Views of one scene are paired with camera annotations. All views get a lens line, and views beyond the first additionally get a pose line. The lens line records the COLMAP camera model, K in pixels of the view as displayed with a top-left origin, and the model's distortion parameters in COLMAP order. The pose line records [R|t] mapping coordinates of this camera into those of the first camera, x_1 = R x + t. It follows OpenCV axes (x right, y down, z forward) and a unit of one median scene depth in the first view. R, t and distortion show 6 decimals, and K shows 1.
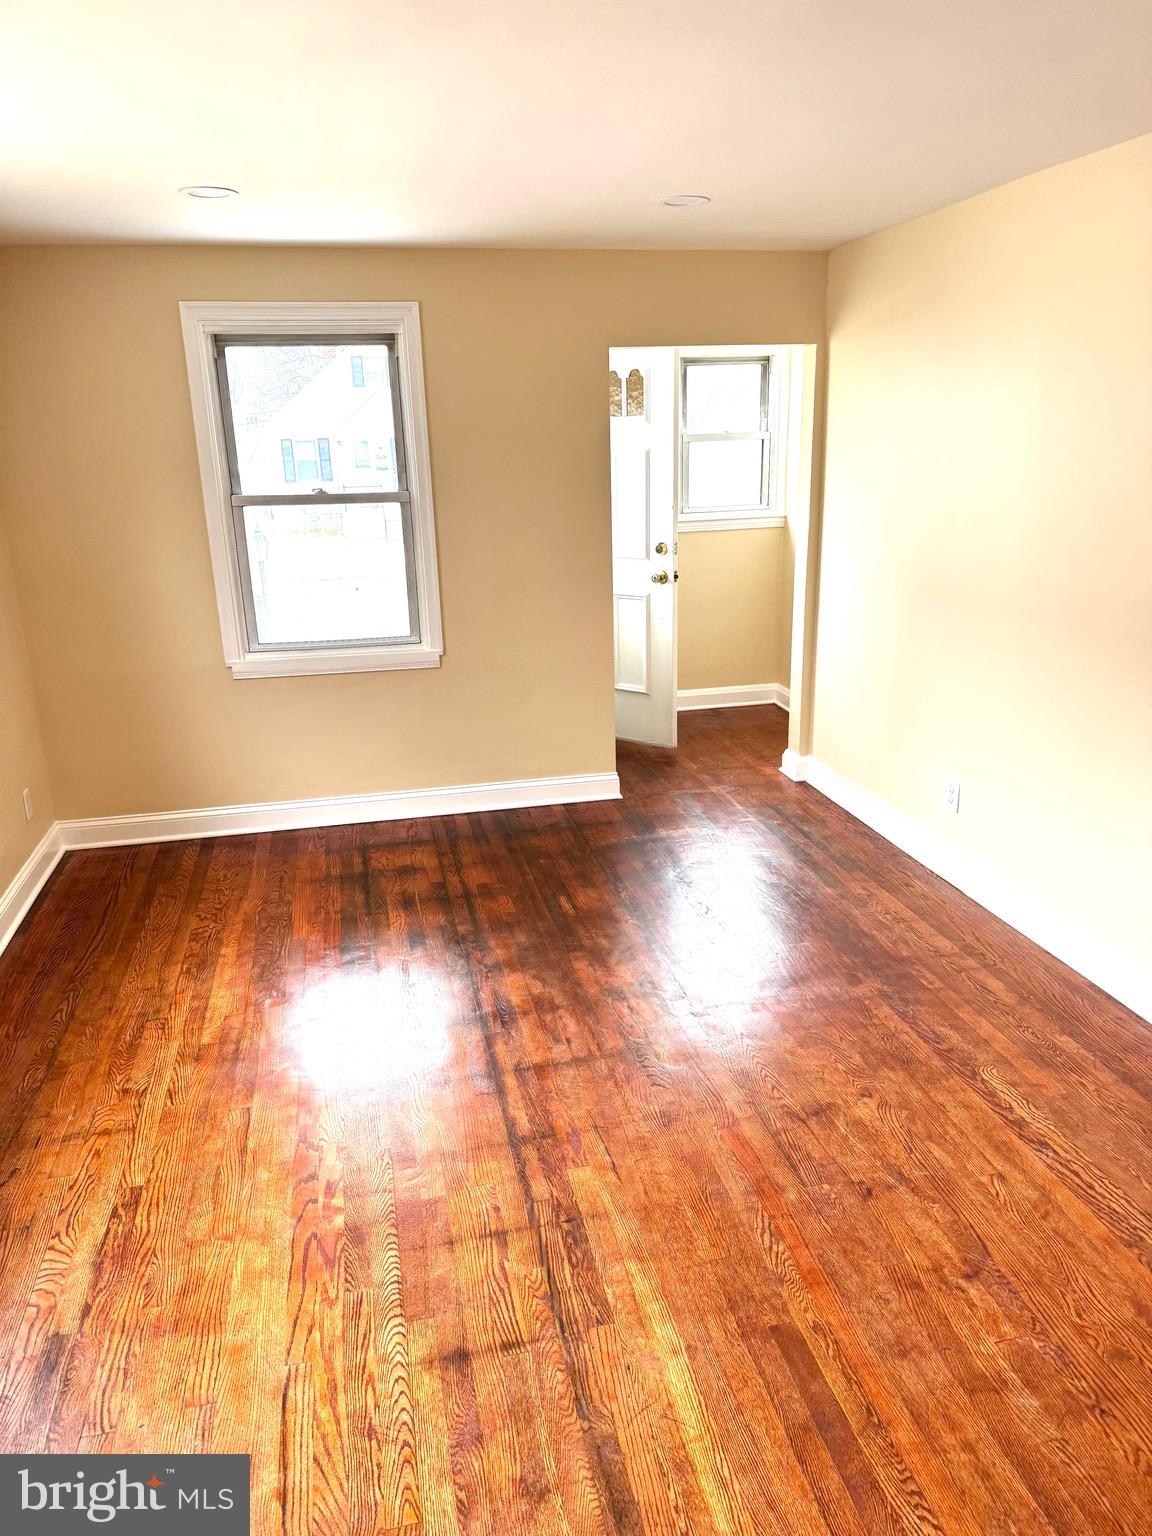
lens RADIAL K [[1081.0, 0, 576.0], [0, 1081.0, 768.0], [0, 0, 1]] dist [0.047472, -0.031061]
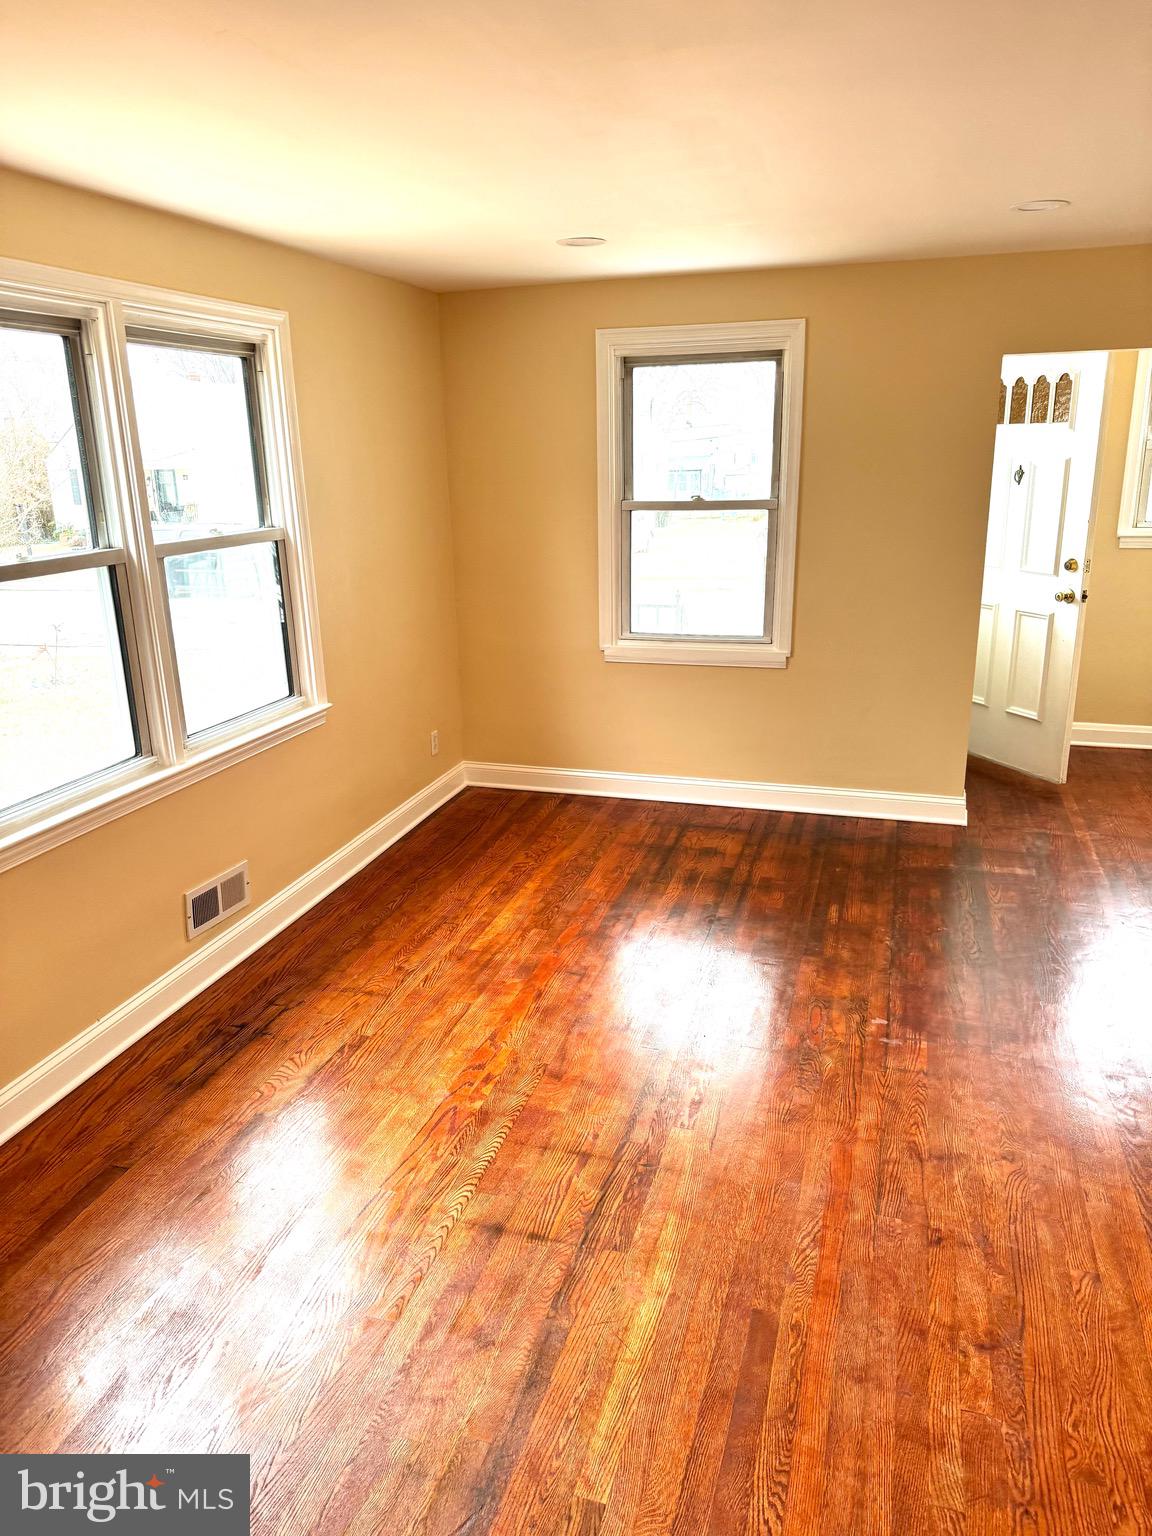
lens RADIAL K [[1081.0, 0, 576.0], [0, 1081.0, 768.0], [0, 0, 1]] dist [0.047472, -0.031061]
pose [[0.870224, 0.149331, -0.469480, 0.371812], [-0.148875, 0.988112, 0.038342, -0.015460], [0.469624, 0.036527, 0.882110, -0.023593]]
